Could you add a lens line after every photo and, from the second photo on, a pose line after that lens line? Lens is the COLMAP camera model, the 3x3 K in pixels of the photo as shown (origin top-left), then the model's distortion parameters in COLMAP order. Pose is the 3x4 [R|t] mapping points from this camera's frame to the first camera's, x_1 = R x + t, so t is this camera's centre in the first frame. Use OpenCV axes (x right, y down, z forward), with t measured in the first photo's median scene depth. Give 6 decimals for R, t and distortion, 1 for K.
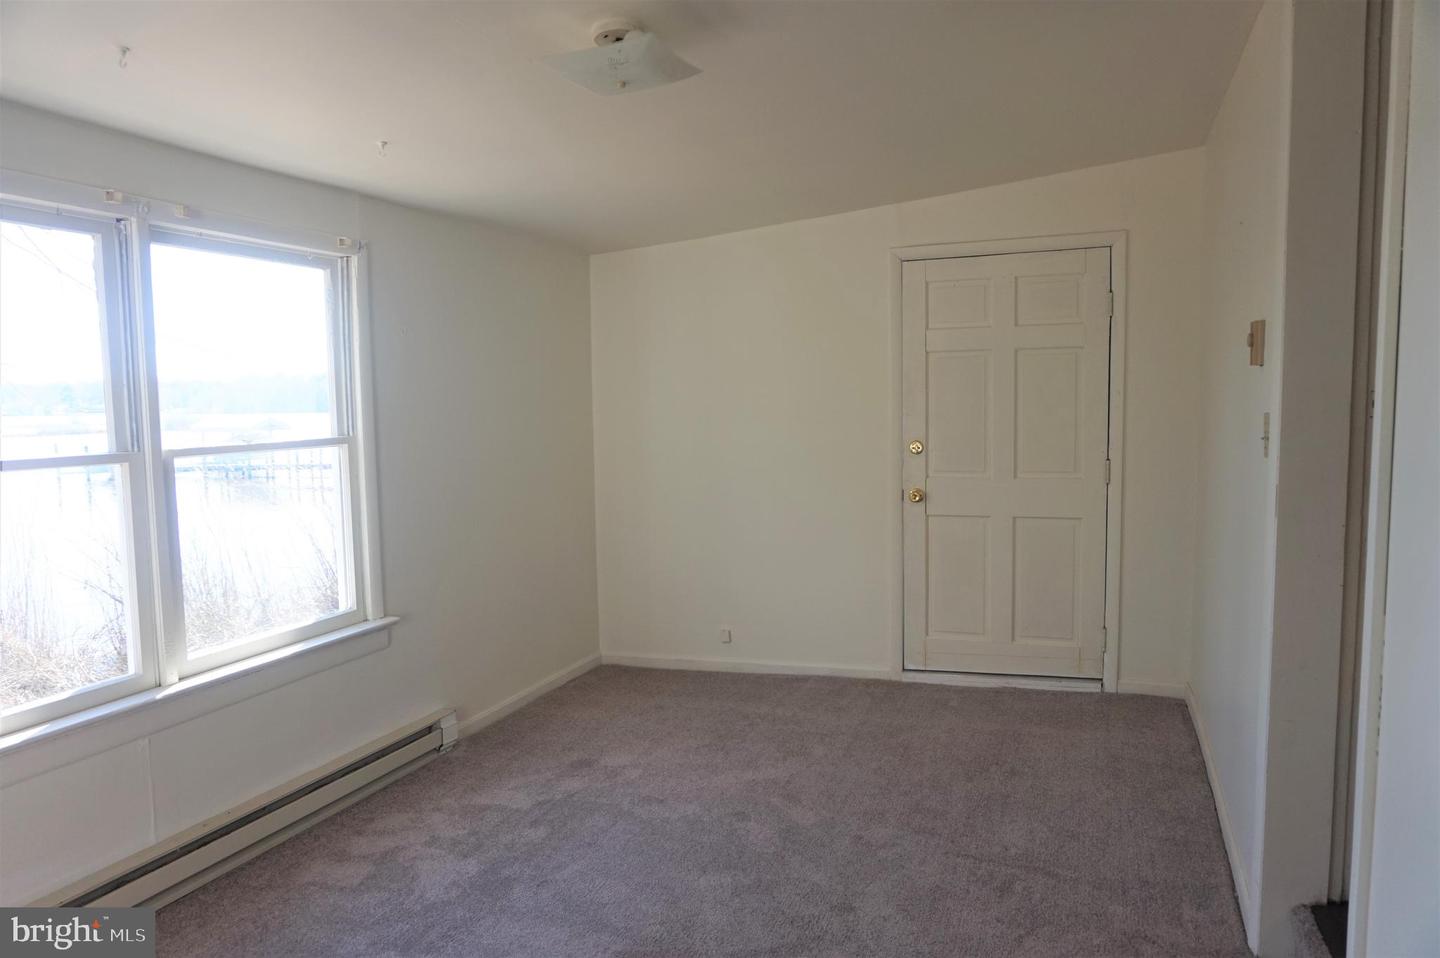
lens RADIAL K [[990.1, 0, 738.8], [0, 990.1, 479.2], [0, 0, 1]] dist [-0.026794, 0.002045]
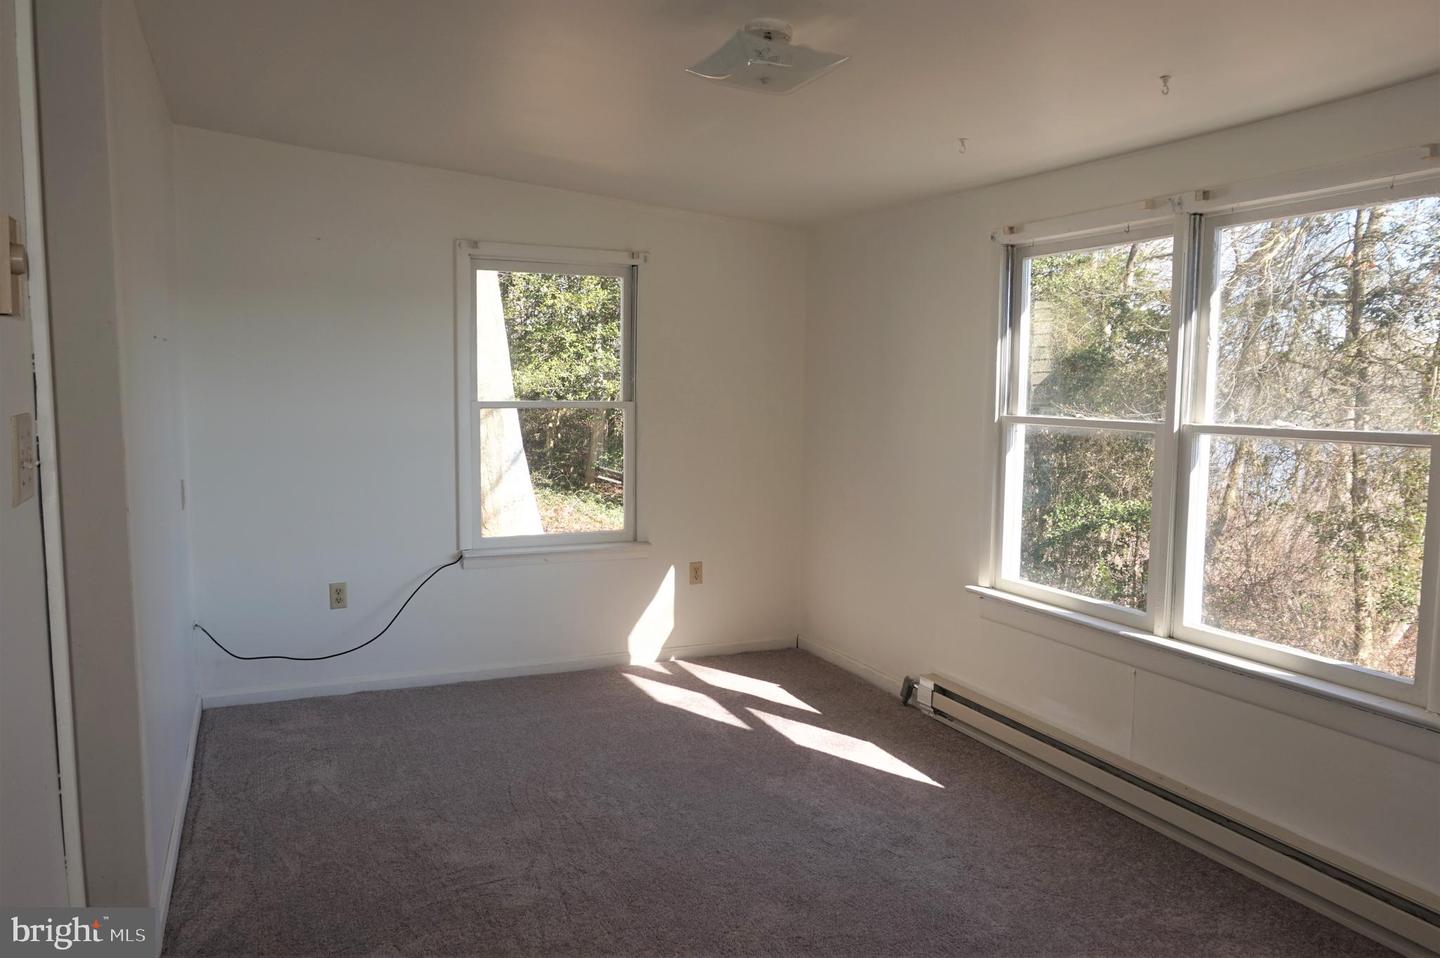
lens RADIAL K [[990.1, 0, 738.8], [0, 990.1, 479.2], [0, 0, 1]] dist [-0.026794, 0.002045]
pose [[-0.686434, 0.084643, -0.722249, 0.504112], [-0.058738, 0.983504, 0.171085, -0.119404], [0.724816, 0.159862, -0.670139, 1.312200]]
